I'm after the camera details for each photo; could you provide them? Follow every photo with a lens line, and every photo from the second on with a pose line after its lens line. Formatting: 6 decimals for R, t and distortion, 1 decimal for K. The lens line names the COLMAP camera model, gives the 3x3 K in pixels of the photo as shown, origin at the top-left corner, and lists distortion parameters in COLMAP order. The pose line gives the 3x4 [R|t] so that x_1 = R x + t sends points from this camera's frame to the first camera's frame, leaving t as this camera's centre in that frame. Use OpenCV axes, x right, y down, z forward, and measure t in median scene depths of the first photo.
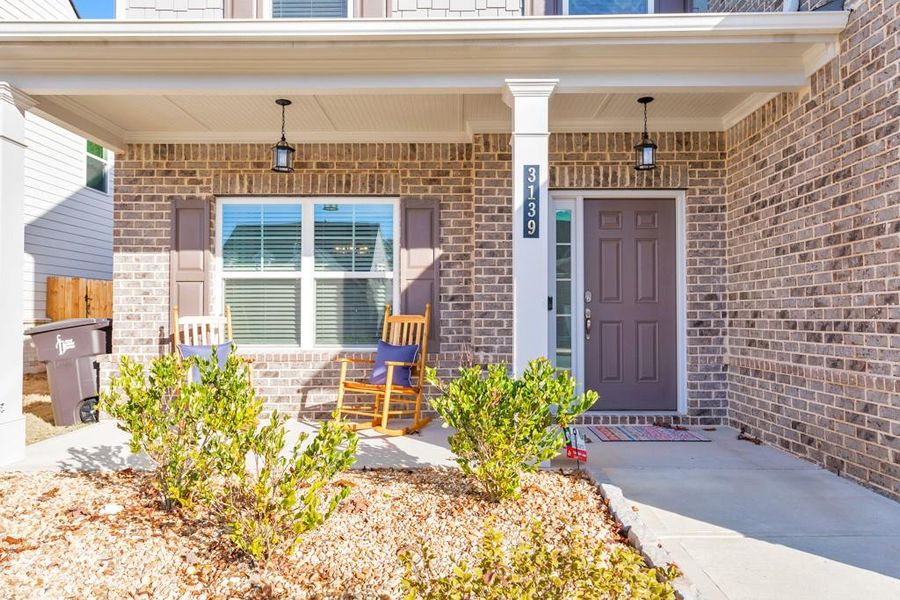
lens RADIAL K [[605.2, 0, 450.0], [0, 605.2, 300.0], [0, 0, 1]] dist [-0.003622, -0.001193]
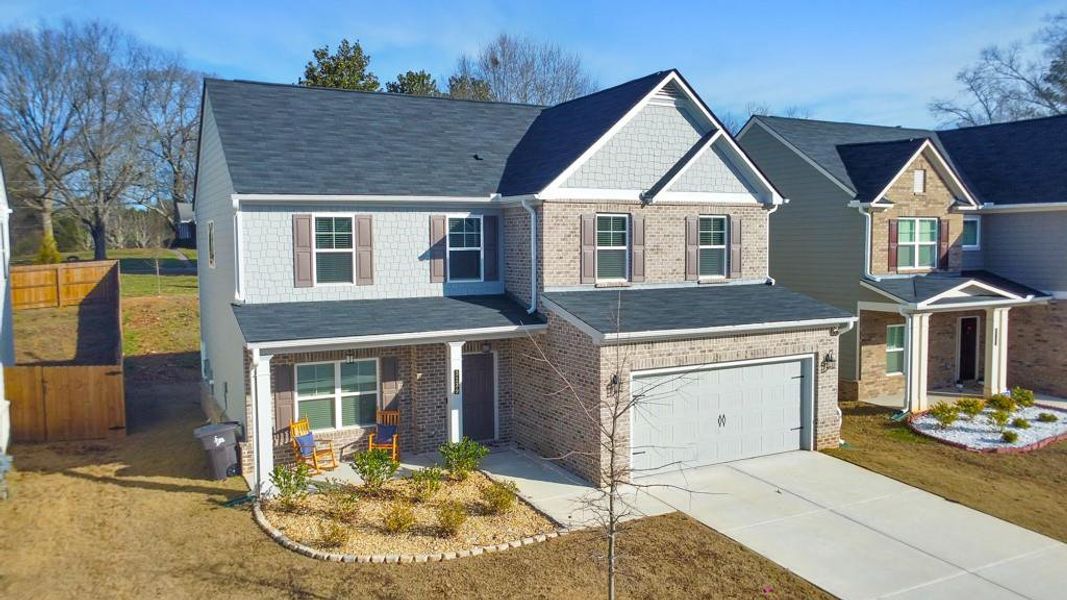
lens RADIAL K [[807.3, 0, 533.5], [0, 807.3, 300.0], [0, 0, 1]] dist [-0.062870, -0.000489]
pose [[0.877248, -0.043489, 0.478063, -1.054177], [0.001490, 0.996130, 0.087883, -0.681003], [-0.480034, -0.076383, 0.873918, -1.950112]]
